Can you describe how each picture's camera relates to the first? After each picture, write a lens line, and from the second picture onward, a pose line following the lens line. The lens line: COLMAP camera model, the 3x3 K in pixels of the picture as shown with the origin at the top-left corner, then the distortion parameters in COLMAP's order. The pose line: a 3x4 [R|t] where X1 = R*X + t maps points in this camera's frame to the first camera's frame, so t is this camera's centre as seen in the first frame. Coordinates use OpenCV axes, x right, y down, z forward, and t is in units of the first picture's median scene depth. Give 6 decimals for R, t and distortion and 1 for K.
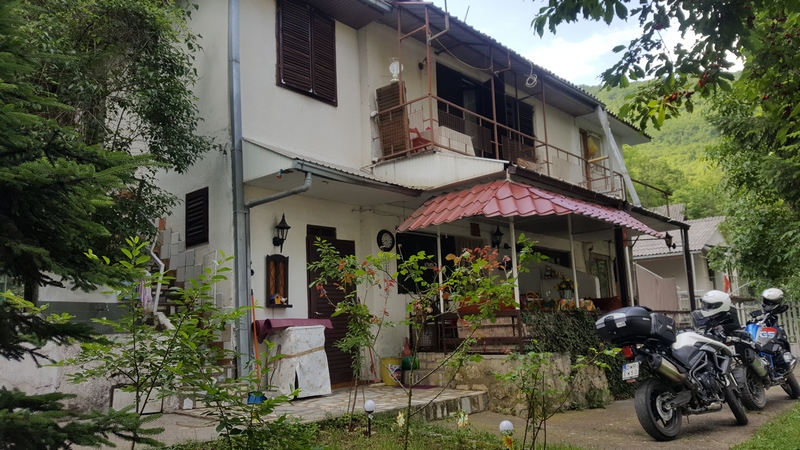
lens RADIAL K [[633.9, 0, 400.0], [0, 633.9, 225.0], [0, 0, 1]] dist [0.109506, -0.002320]
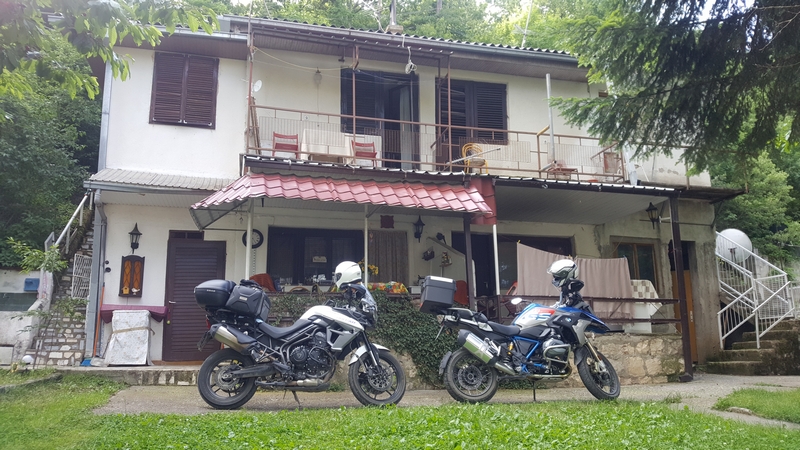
lens RADIAL K [[650.2, 0, 434.9], [0, 650.2, 225.3], [0, 0, 1]] dist [0.058911, -0.216570]
pose [[0.828481, -0.087225, -0.553183, 1.027282], [0.071247, 0.996186, -0.050373, 0.094704], [0.555467, 0.002321, 0.831535, 0.251161]]
